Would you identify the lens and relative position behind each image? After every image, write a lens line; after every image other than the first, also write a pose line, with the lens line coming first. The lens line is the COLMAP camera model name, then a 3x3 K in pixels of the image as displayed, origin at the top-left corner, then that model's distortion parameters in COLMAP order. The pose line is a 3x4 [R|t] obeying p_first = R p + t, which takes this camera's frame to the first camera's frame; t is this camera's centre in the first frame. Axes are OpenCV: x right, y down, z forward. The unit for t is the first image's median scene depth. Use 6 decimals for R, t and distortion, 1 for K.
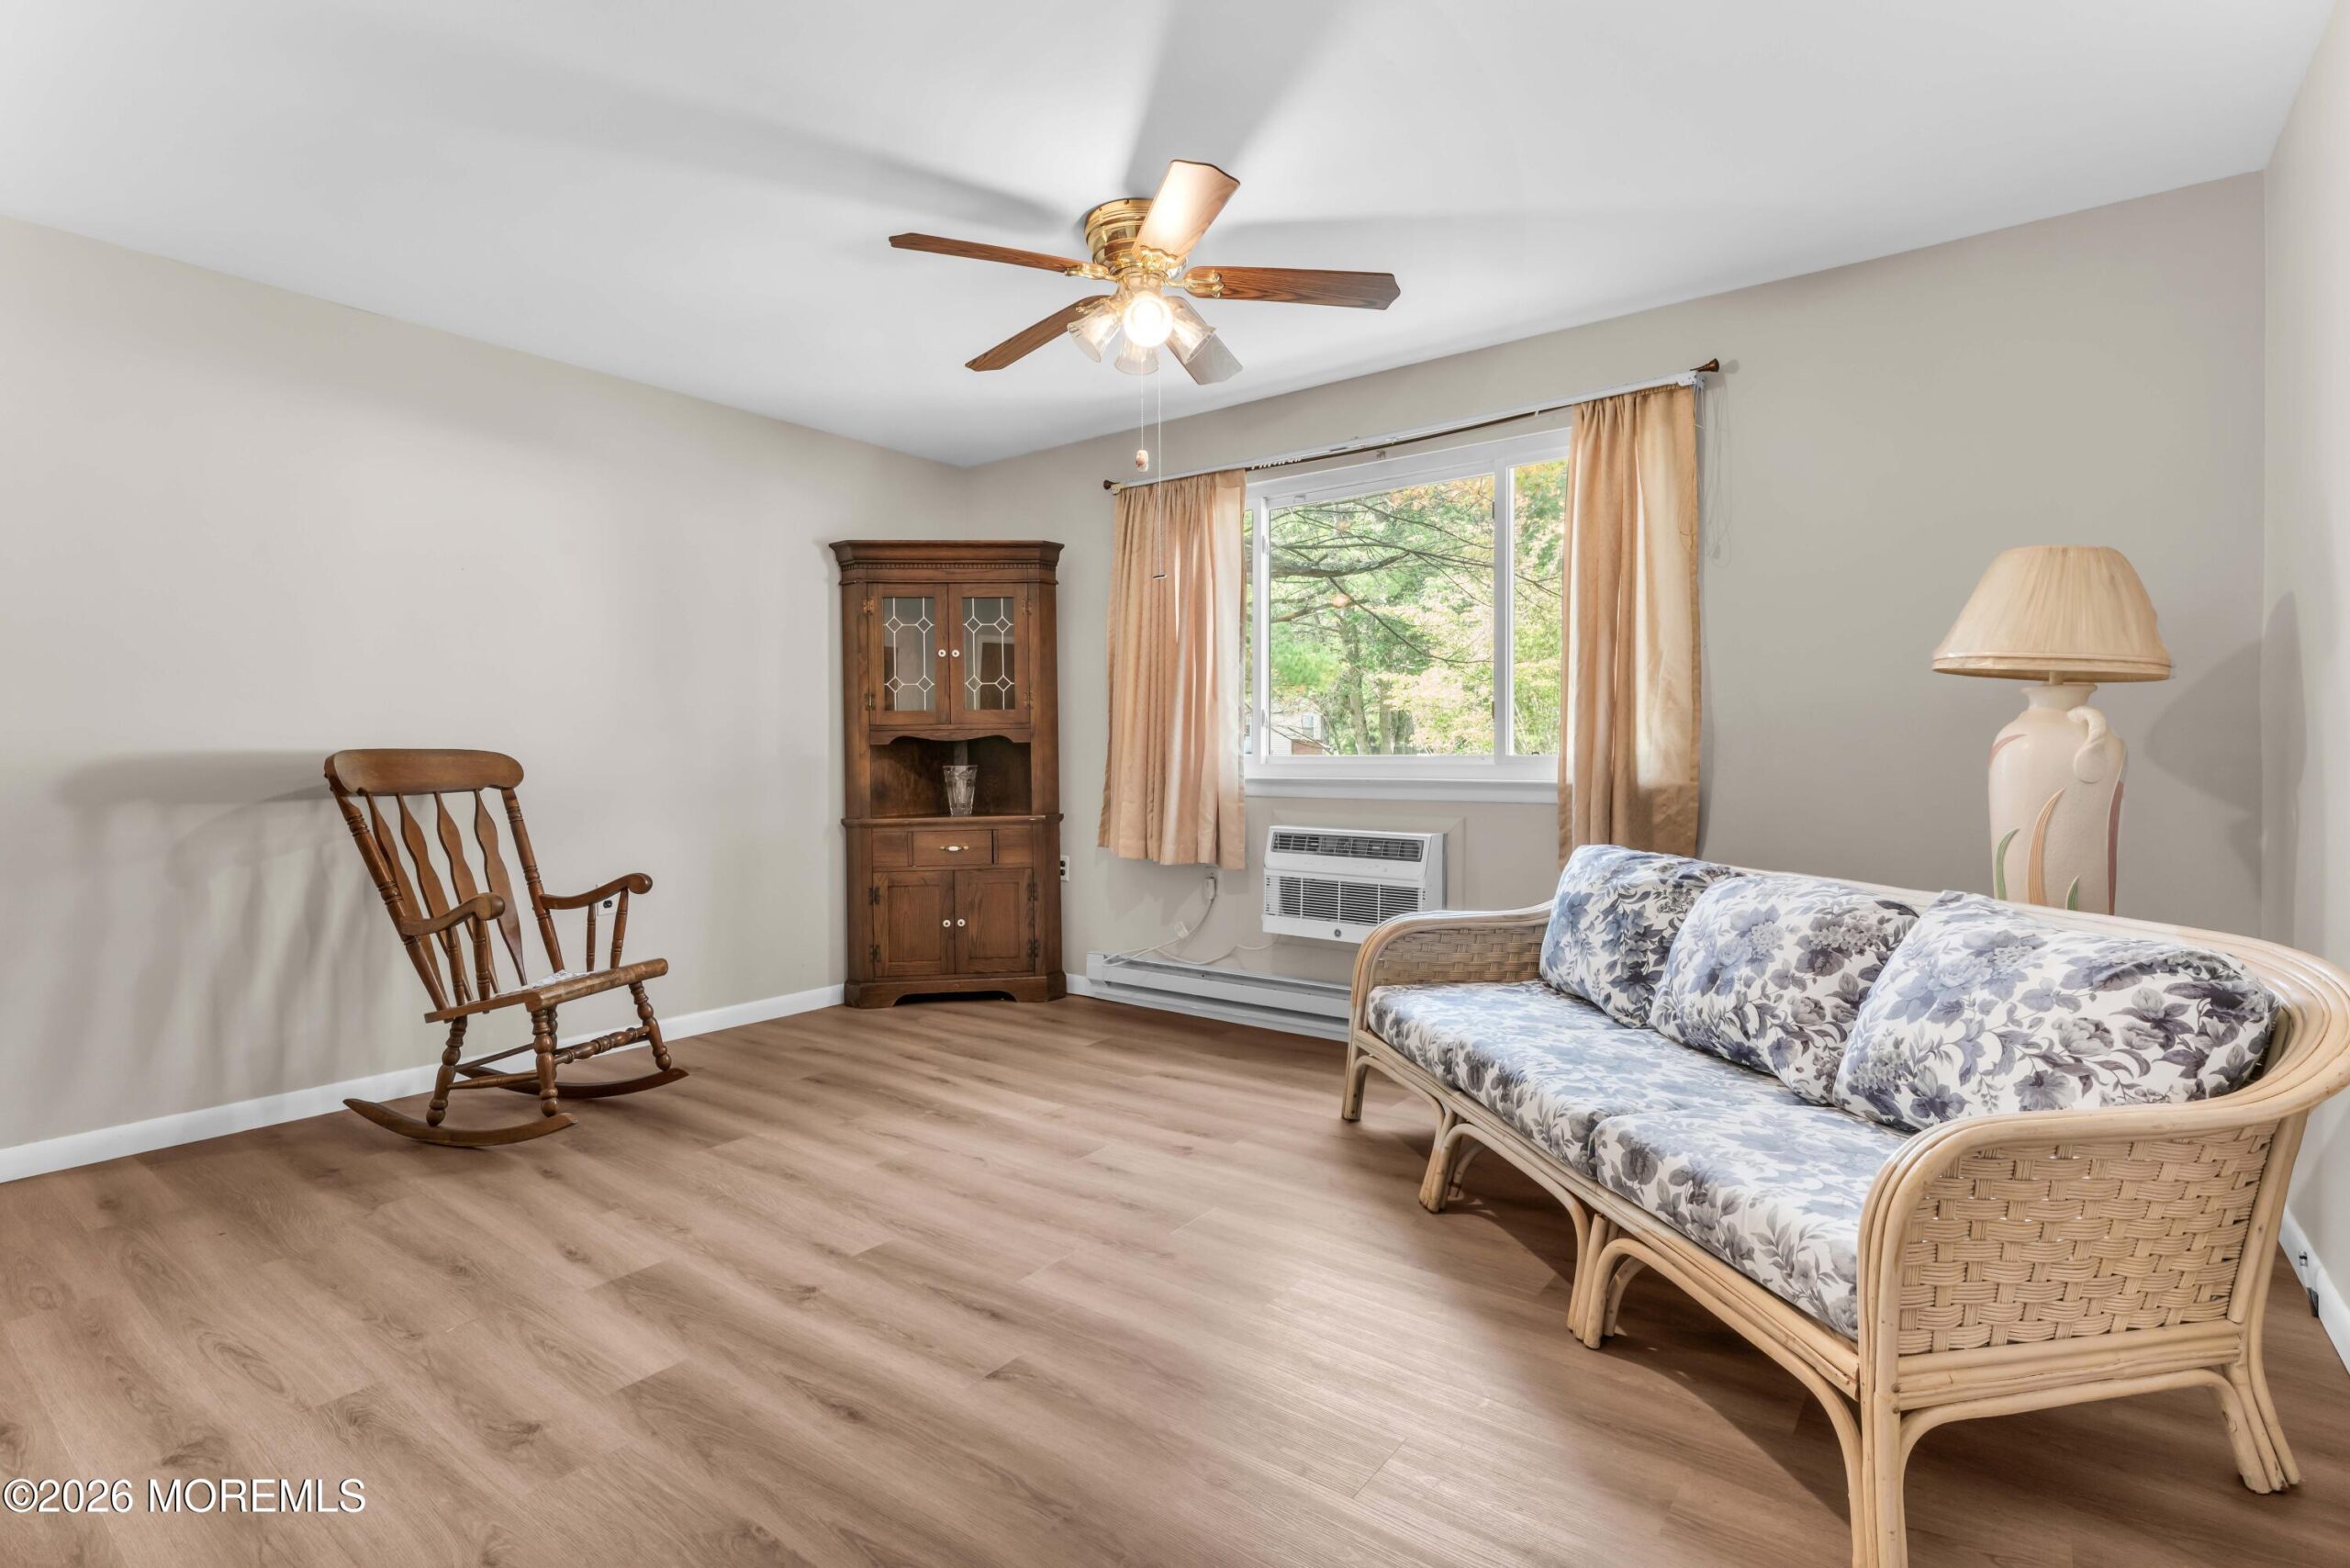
lens RADIAL K [[1121.3, 0, 1219.2], [0, 1121.3, 771.3], [0, 0, 1]] dist [-0.000804, -0.001106]
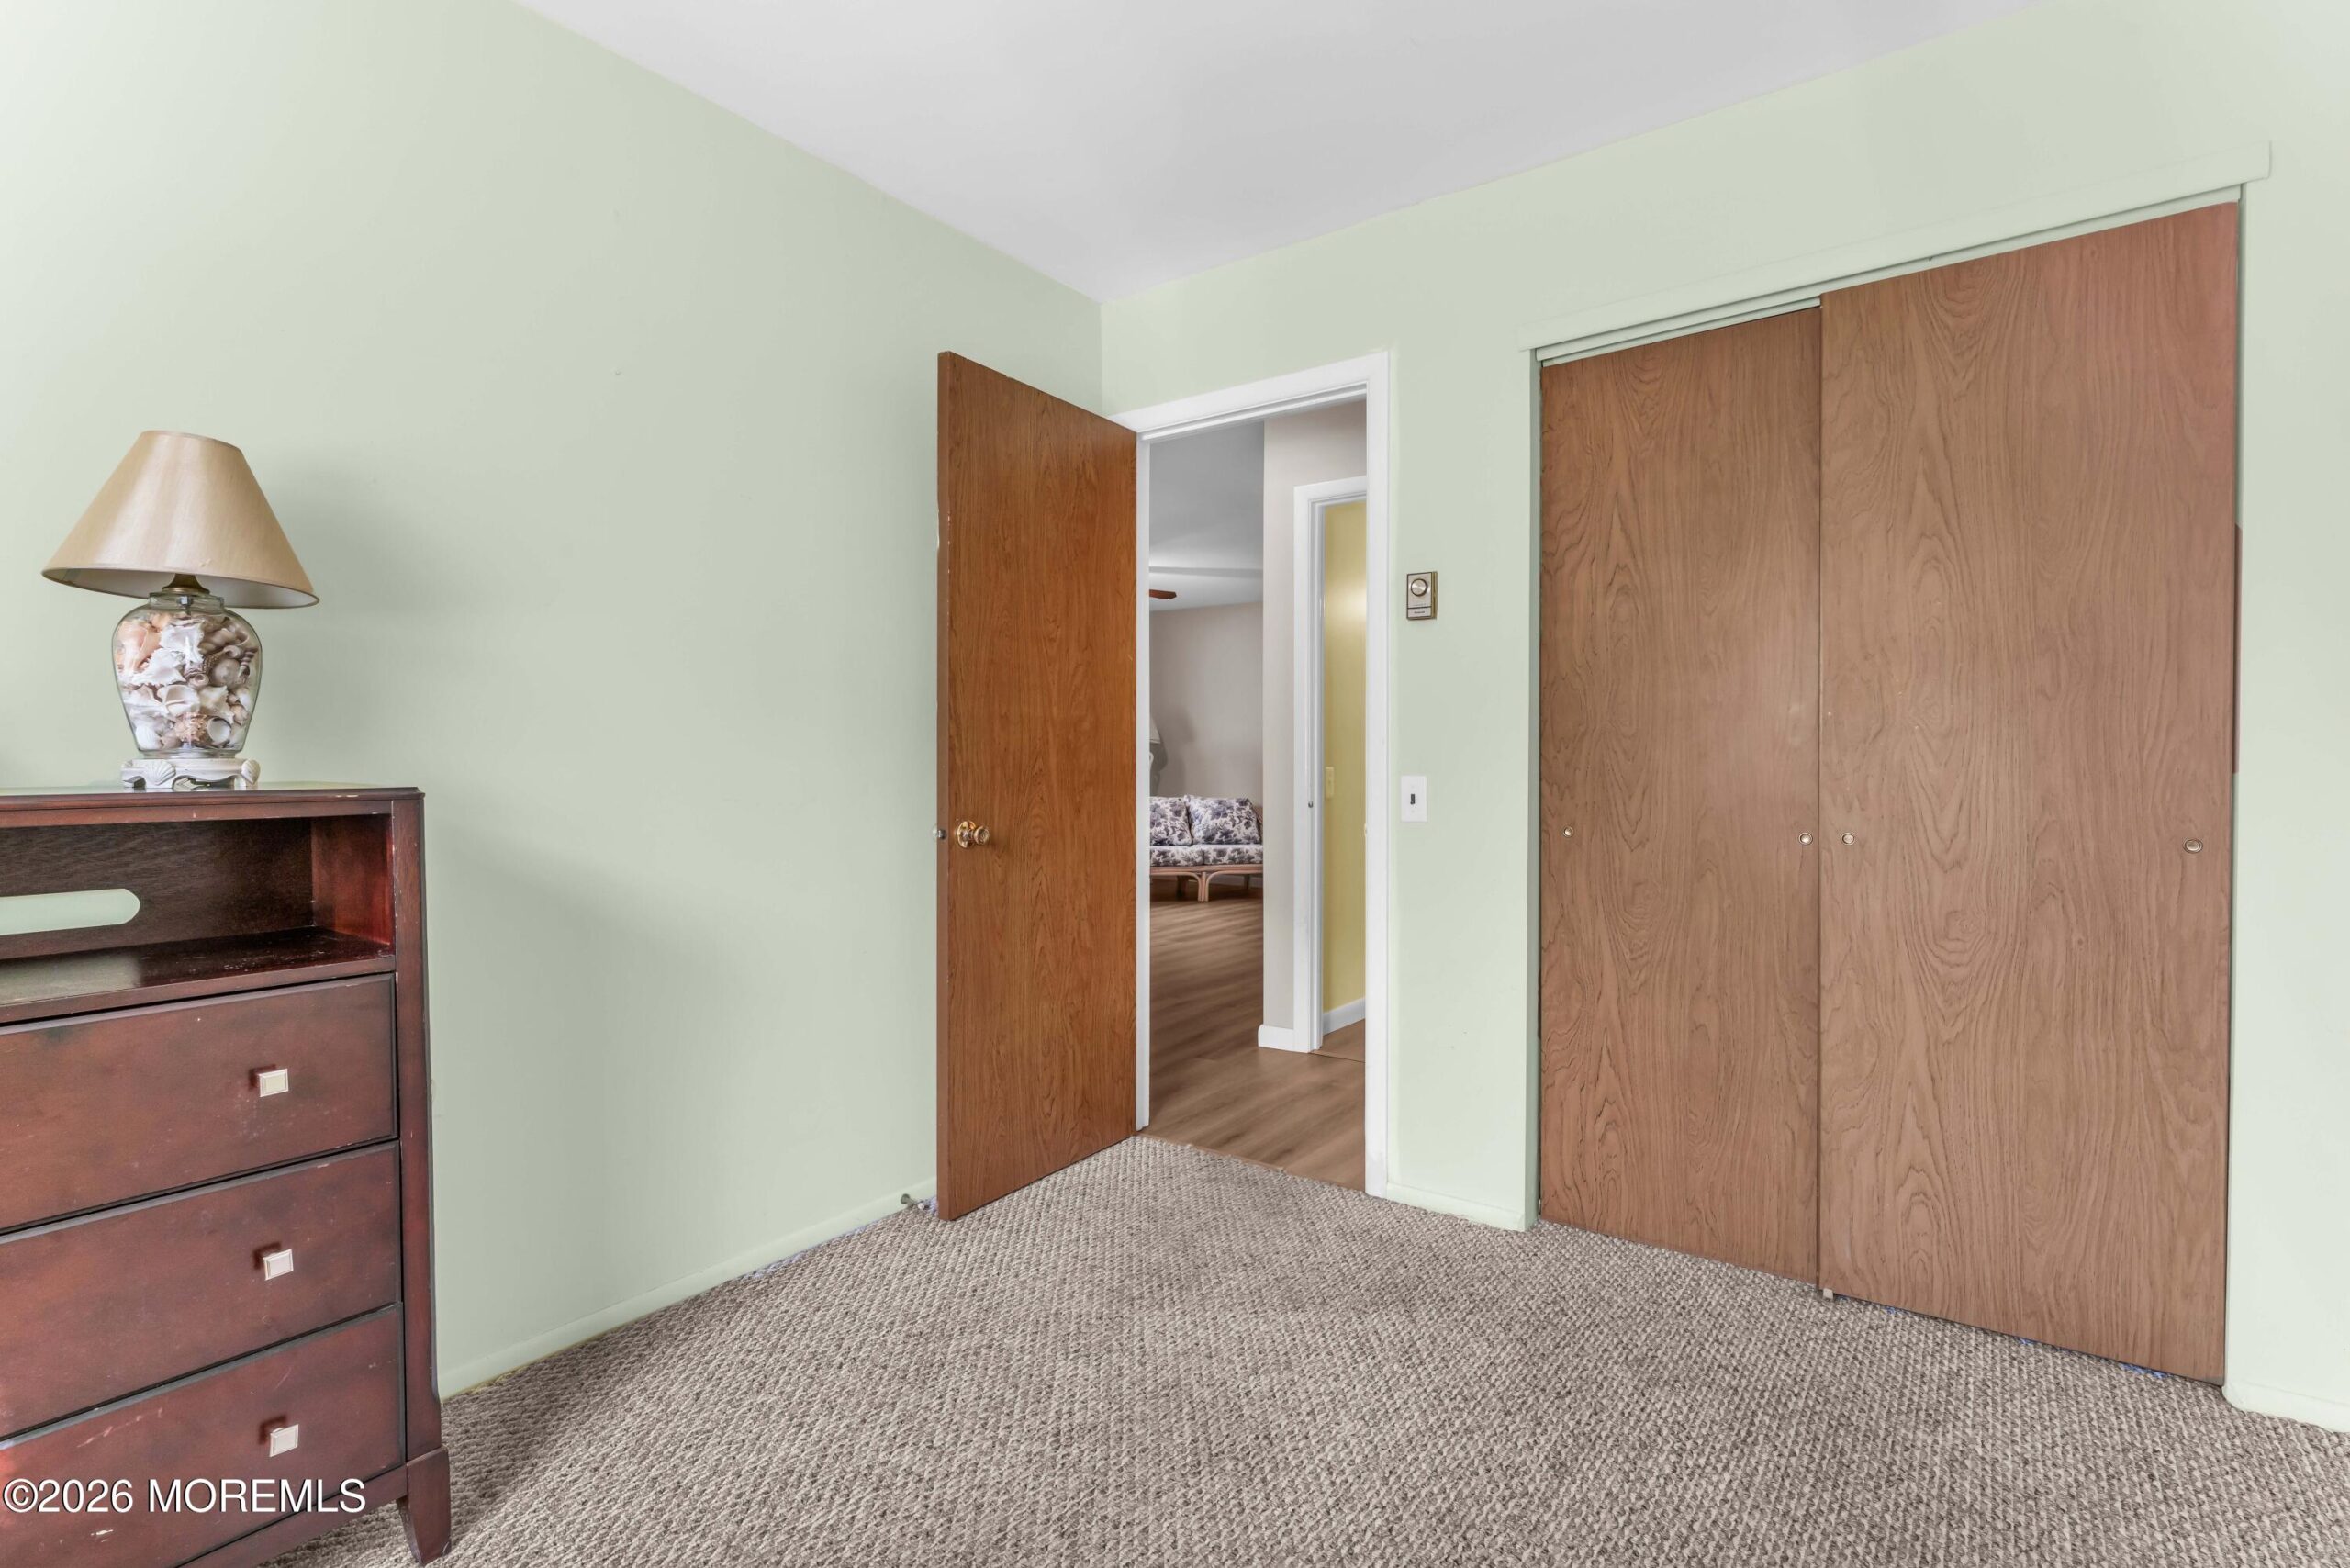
lens RADIAL K [[1121.3, 0, 1175.0], [0, 1121.3, 777.5], [0, 0, 1]] dist [-0.000804, -0.001106]
pose [[0.010912, -0.021926, 0.999700, -3.130594], [0.015244, 0.999647, 0.021758, -0.047508], [-0.999824, 0.015002, 0.011243, 0.838226]]
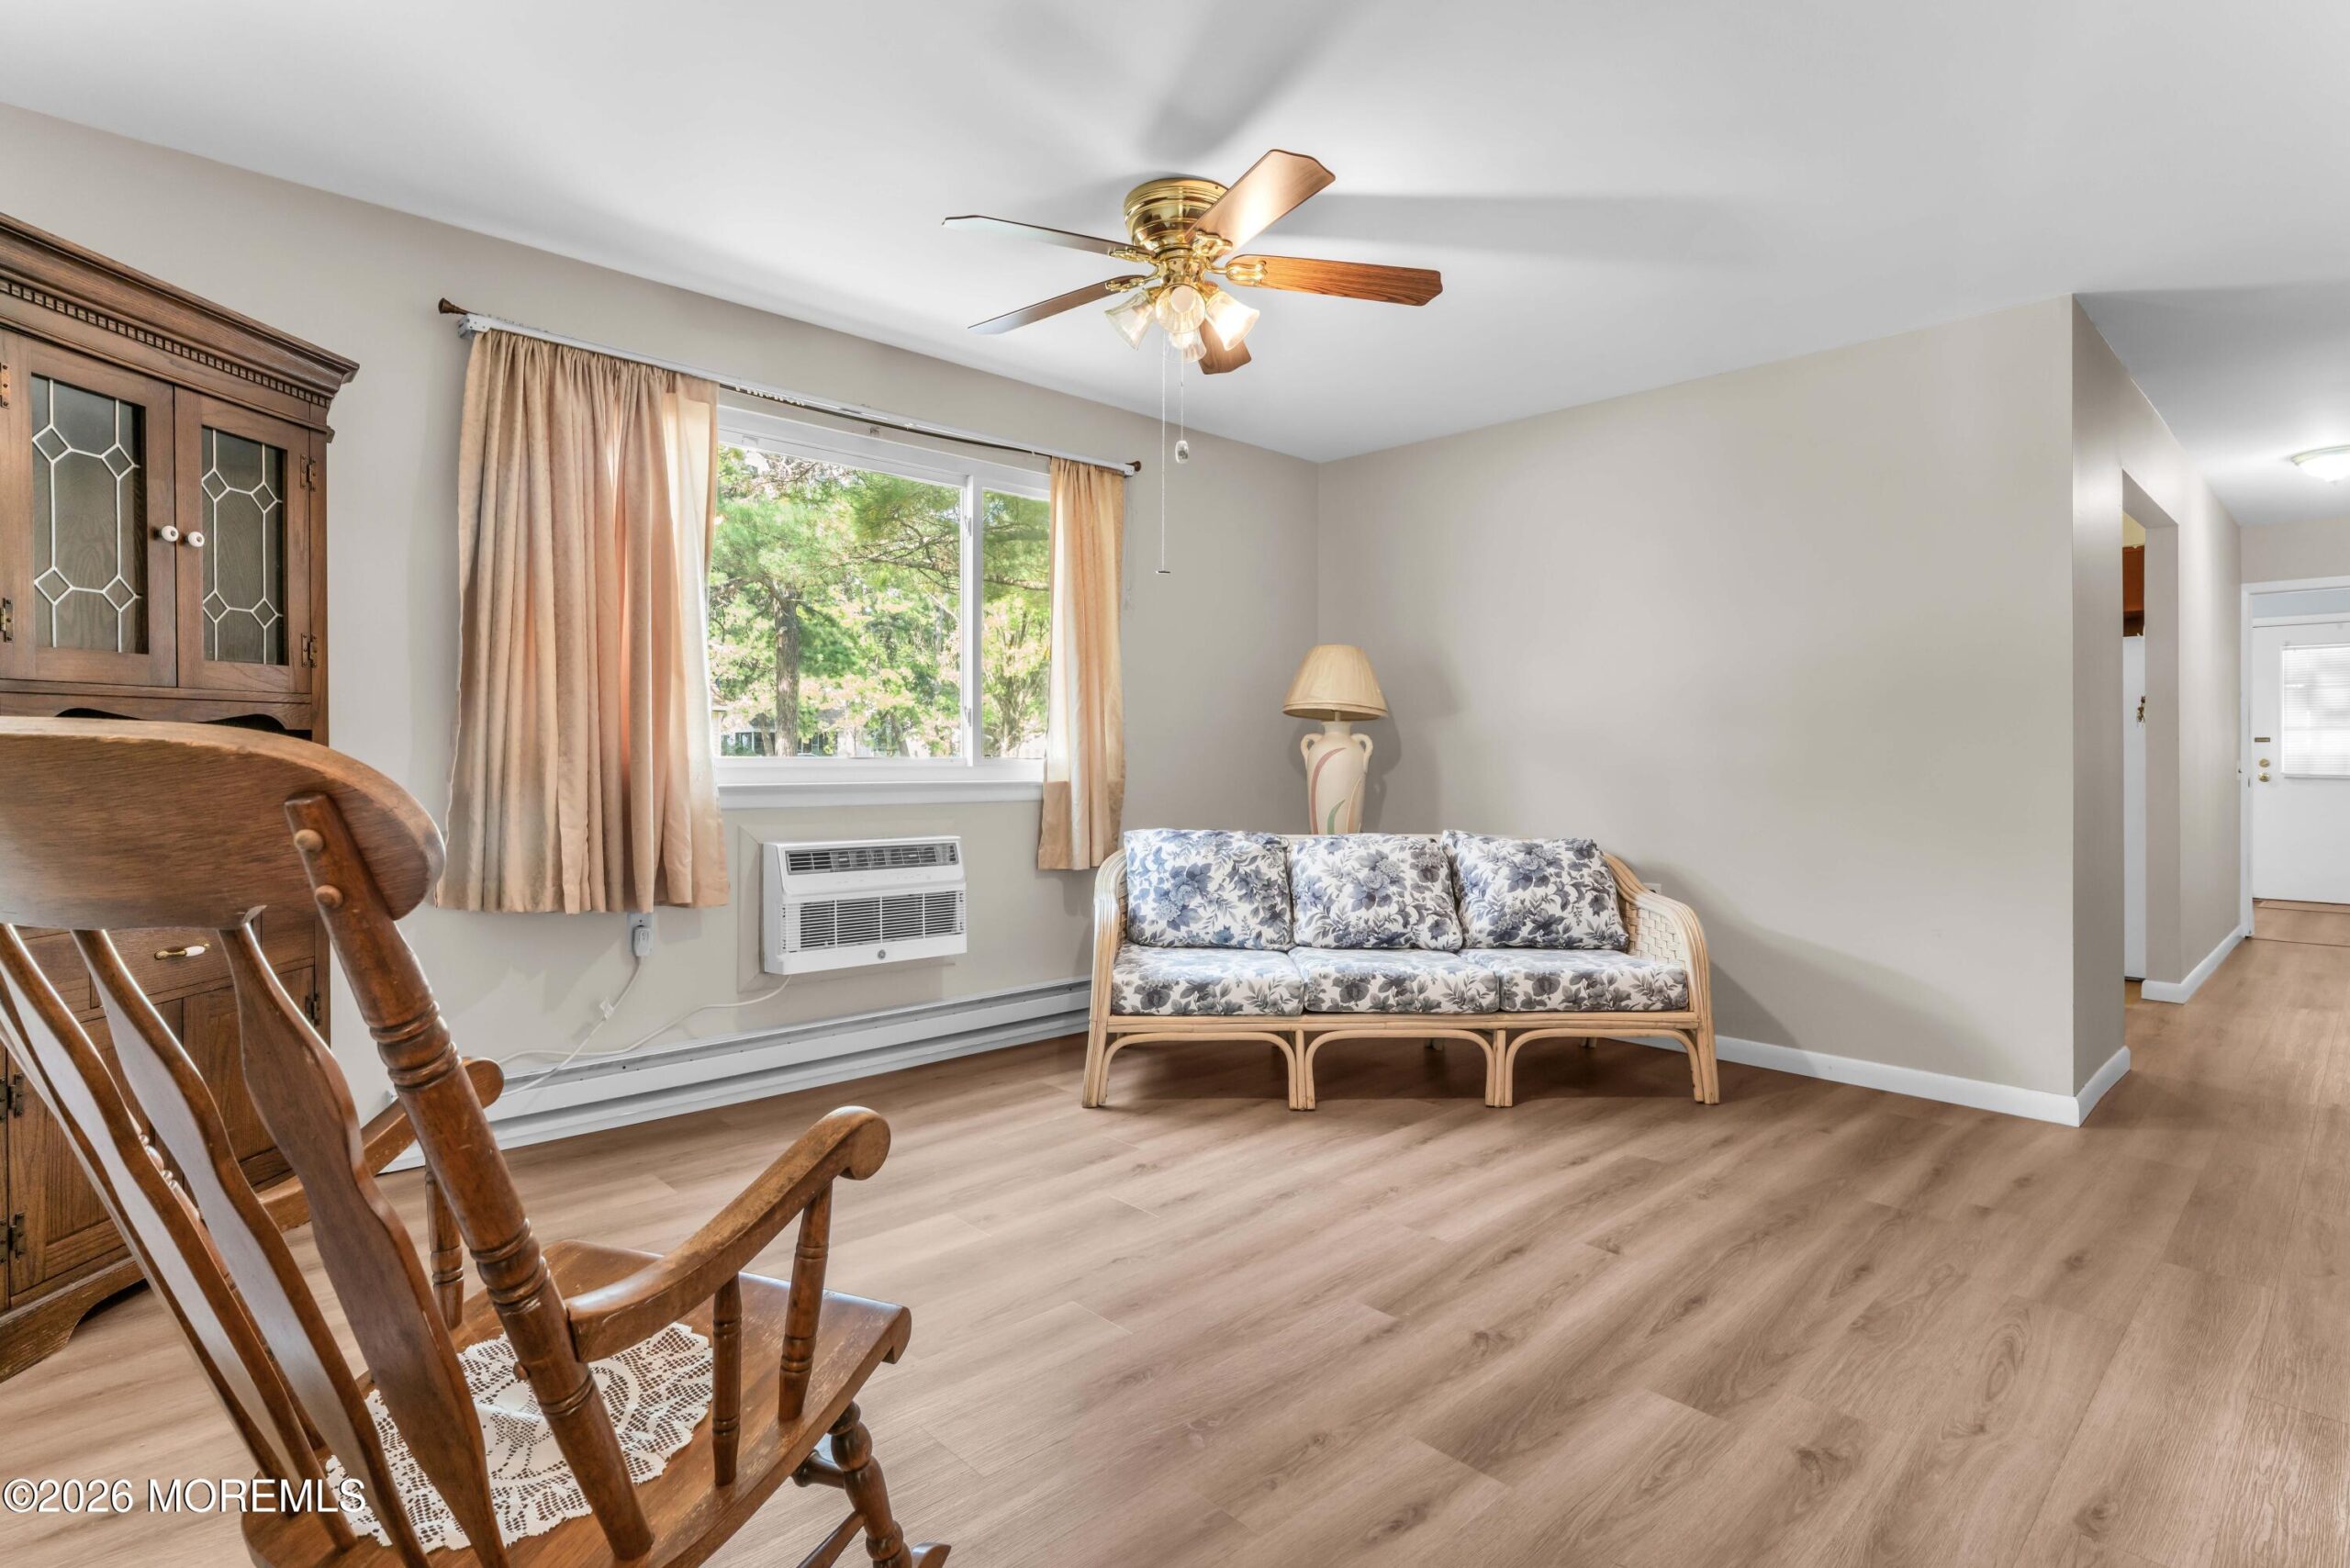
lens RADIAL K [[1121.3, 0, 1184.3], [0, 1121.3, 772.8], [0, 0, 1]] dist [-0.000804, -0.001106]
pose [[0.192374, -0.012050, 0.981248, -1.125533], [0.009325, 0.999902, 0.010451, -0.013544], [-0.981277, 0.007140, 0.192468, 0.904750]]
